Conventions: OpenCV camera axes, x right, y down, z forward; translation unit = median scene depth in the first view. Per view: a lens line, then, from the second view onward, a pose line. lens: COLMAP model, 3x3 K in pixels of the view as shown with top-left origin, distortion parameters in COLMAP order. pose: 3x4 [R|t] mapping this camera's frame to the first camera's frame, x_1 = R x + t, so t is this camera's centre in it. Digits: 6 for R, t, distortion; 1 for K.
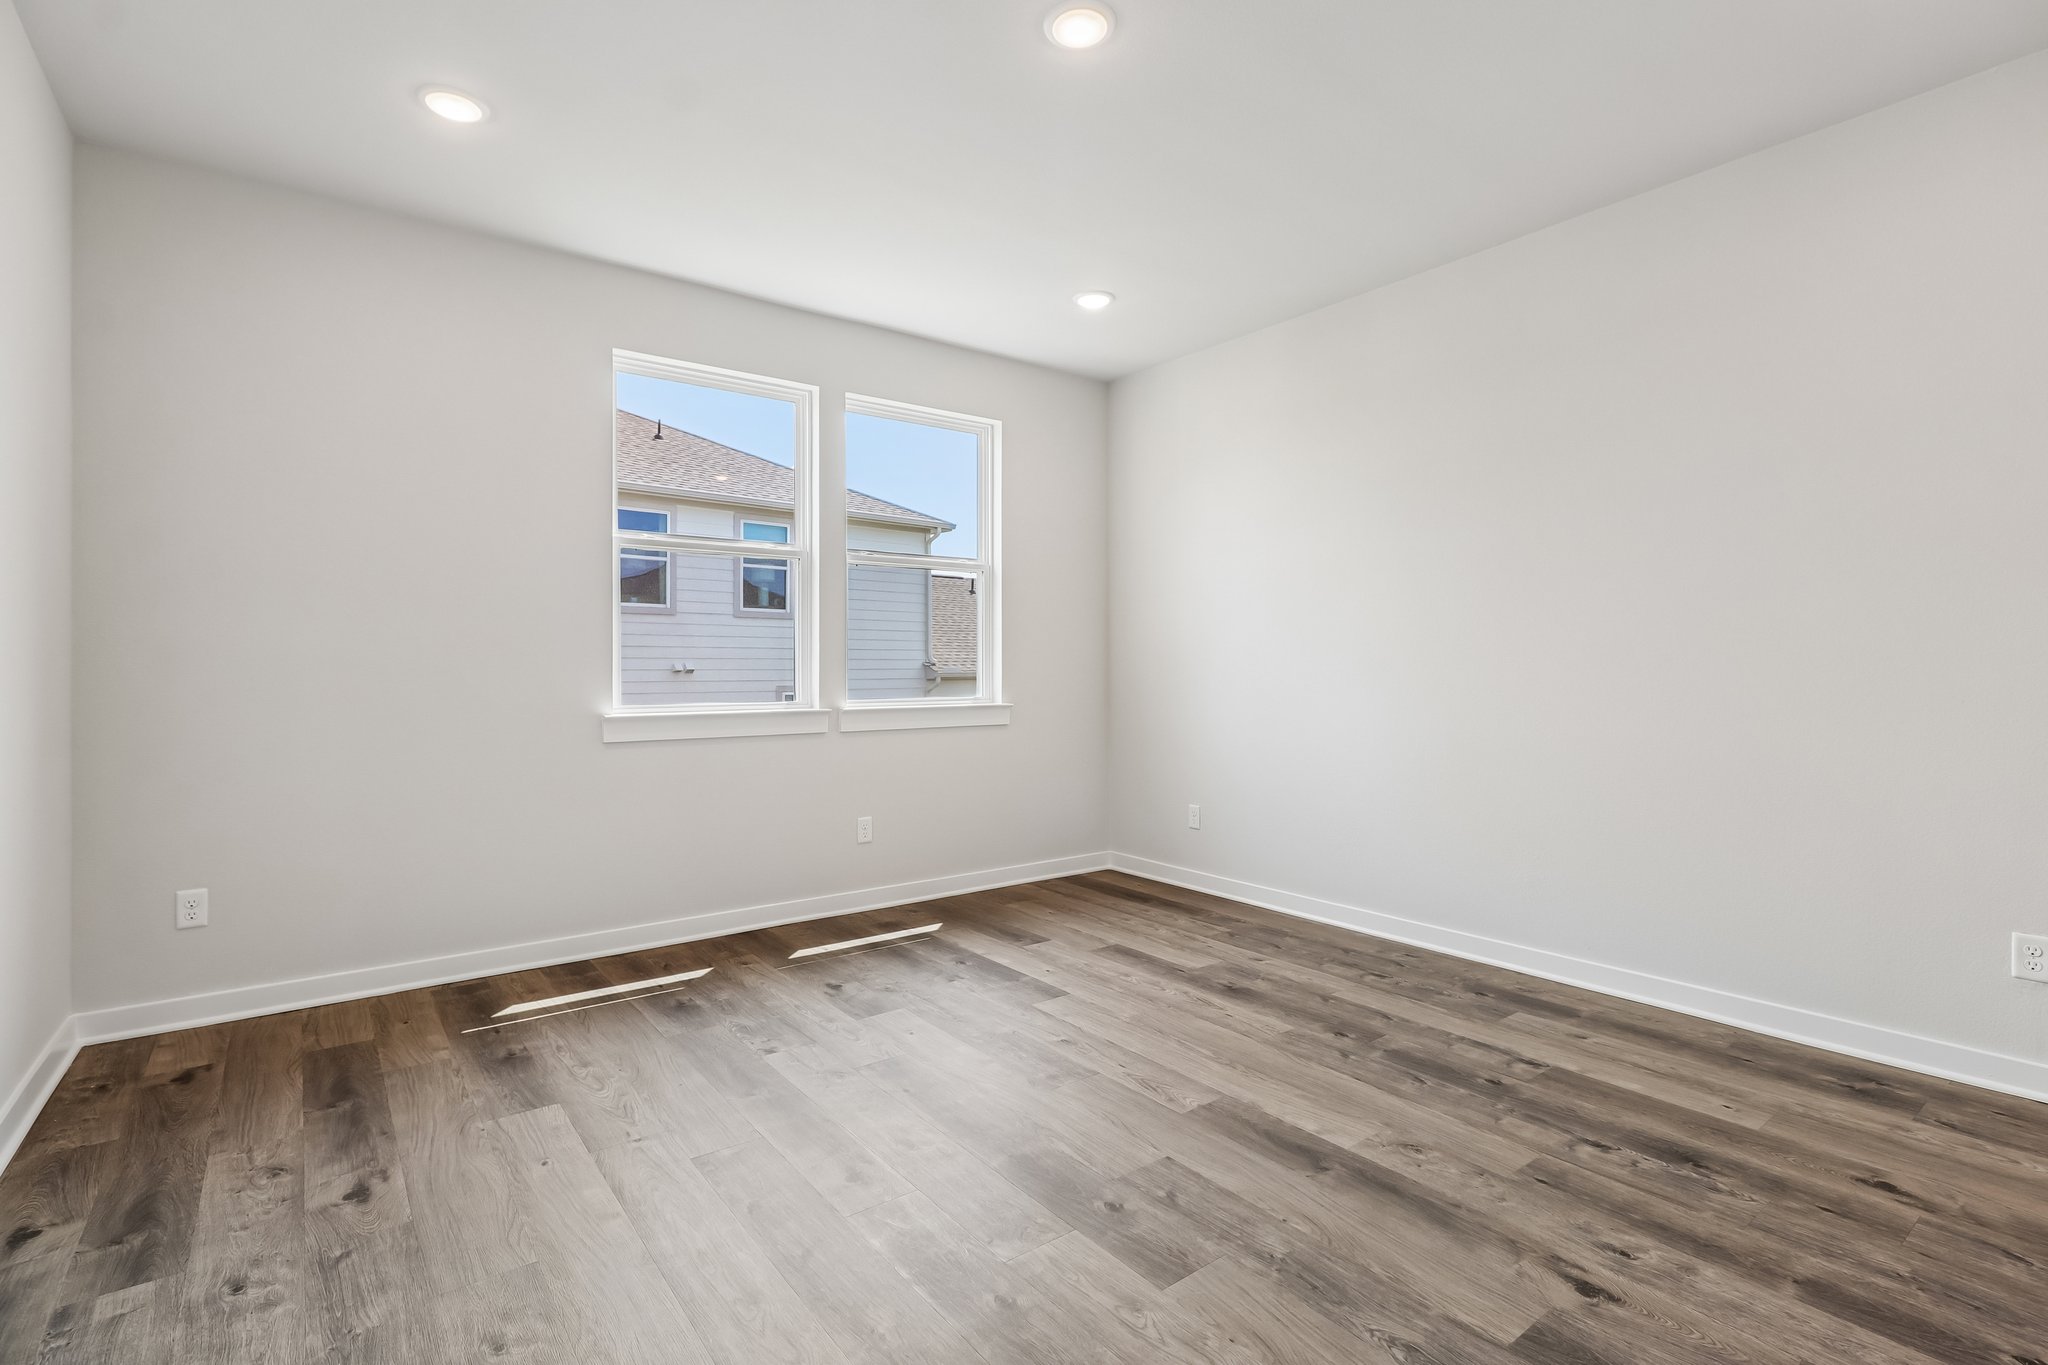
lens RADIAL K [[957.2, 0, 1018.5], [0, 957.2, 676.6], [0, 0, 1]] dist [0.005115, -0.001254]
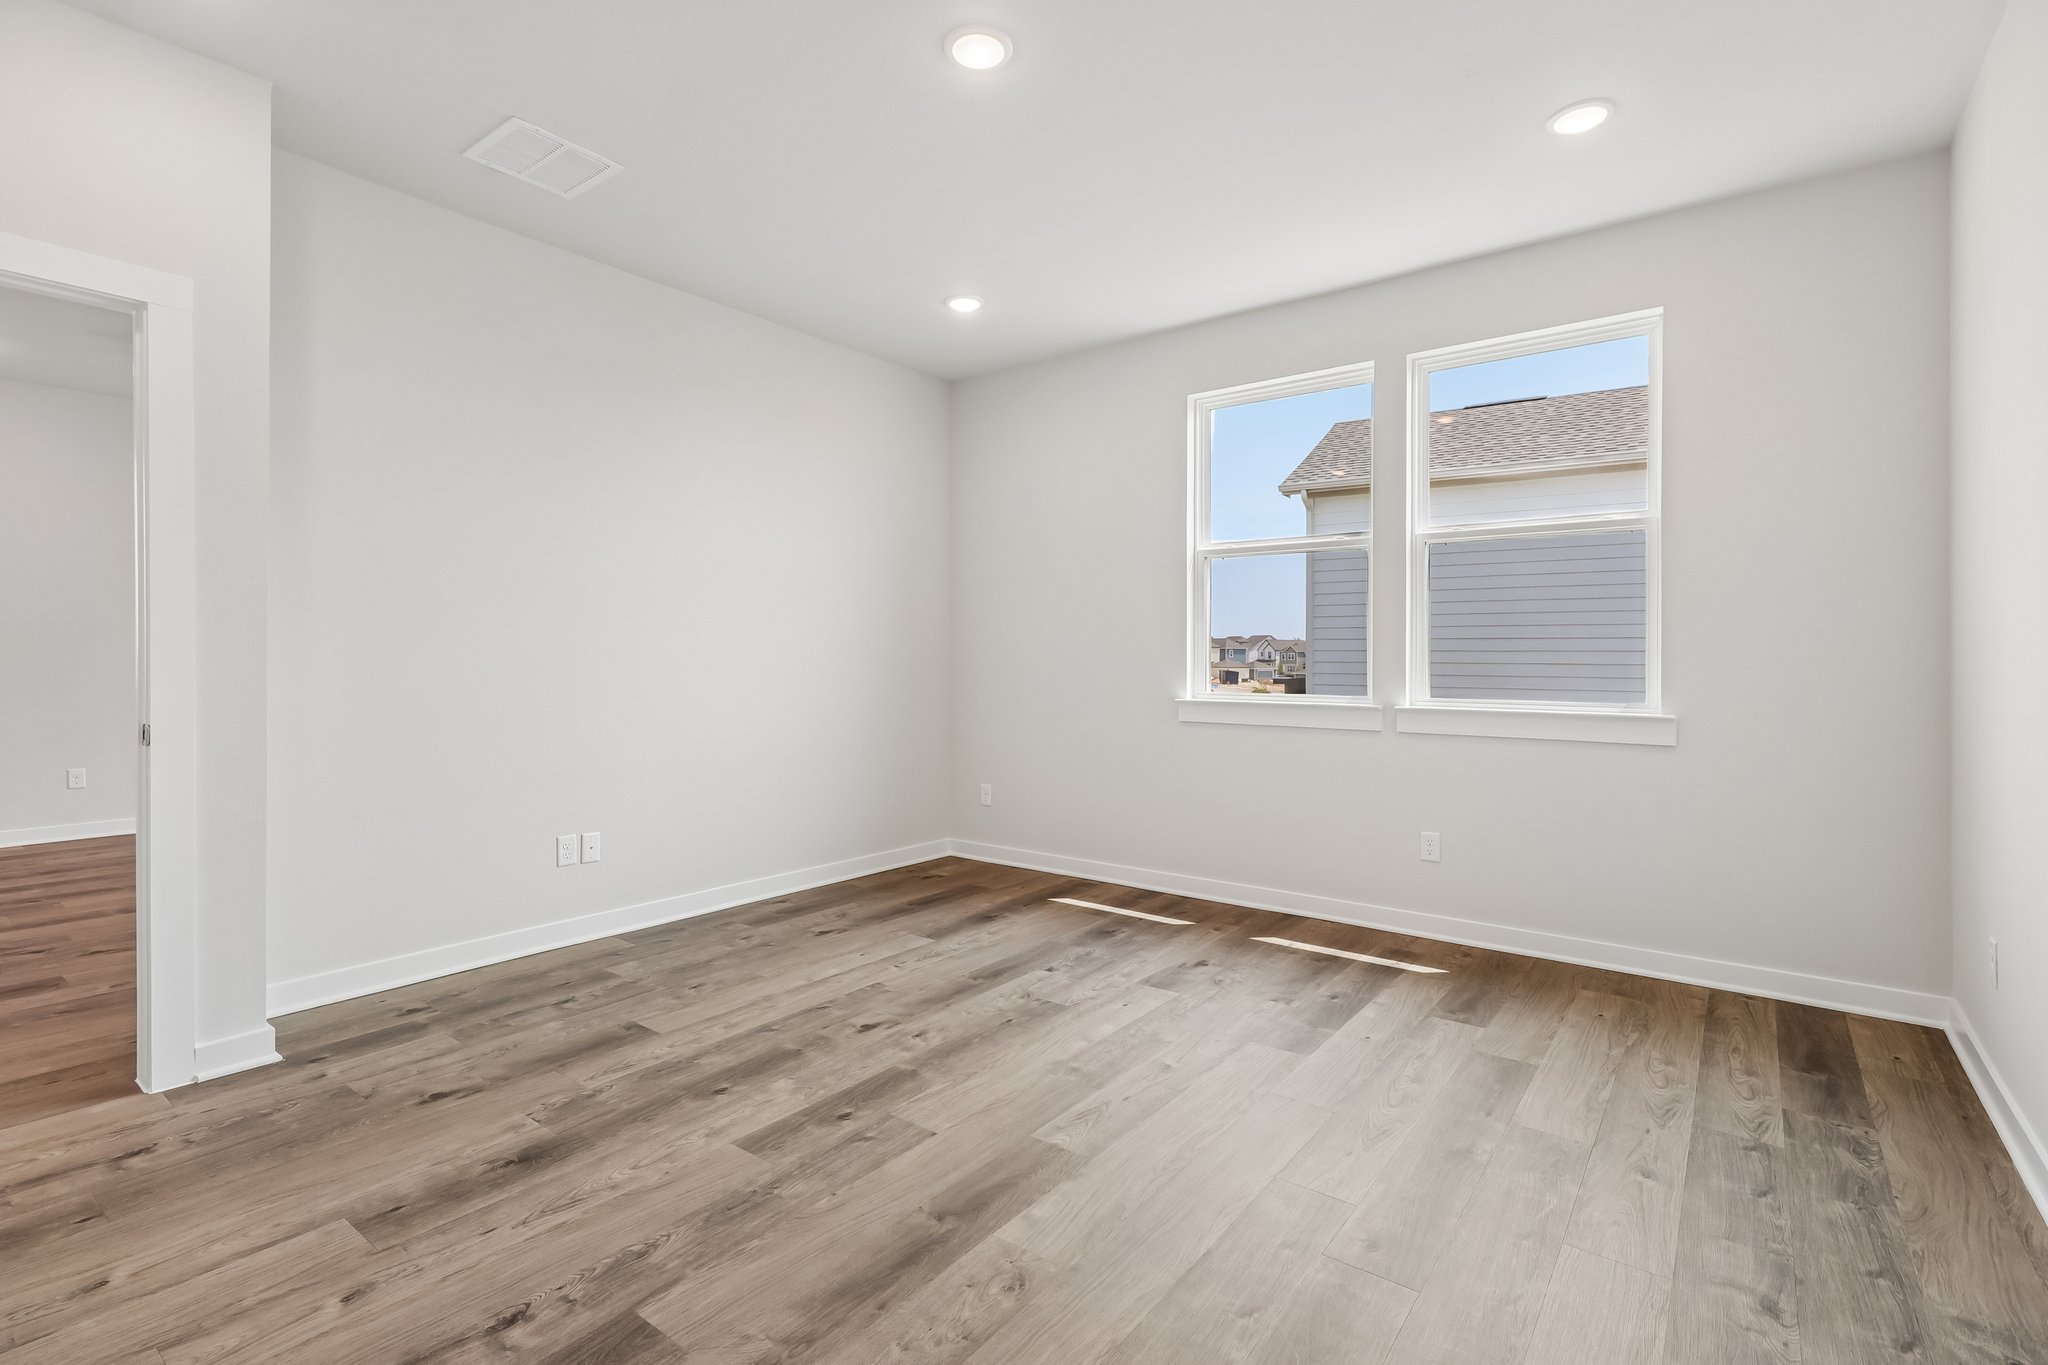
lens RADIAL K [[957.2, 0, 1026.6], [0, 957.2, 665.9], [0, 0, 1]] dist [0.005115, -0.001254]
pose [[0.268662, 0.009479, -0.963188, 0.745043], [-0.014996, 0.999872, 0.005657, -0.005586], [0.963118, 0.012924, 0.268770, 0.516290]]
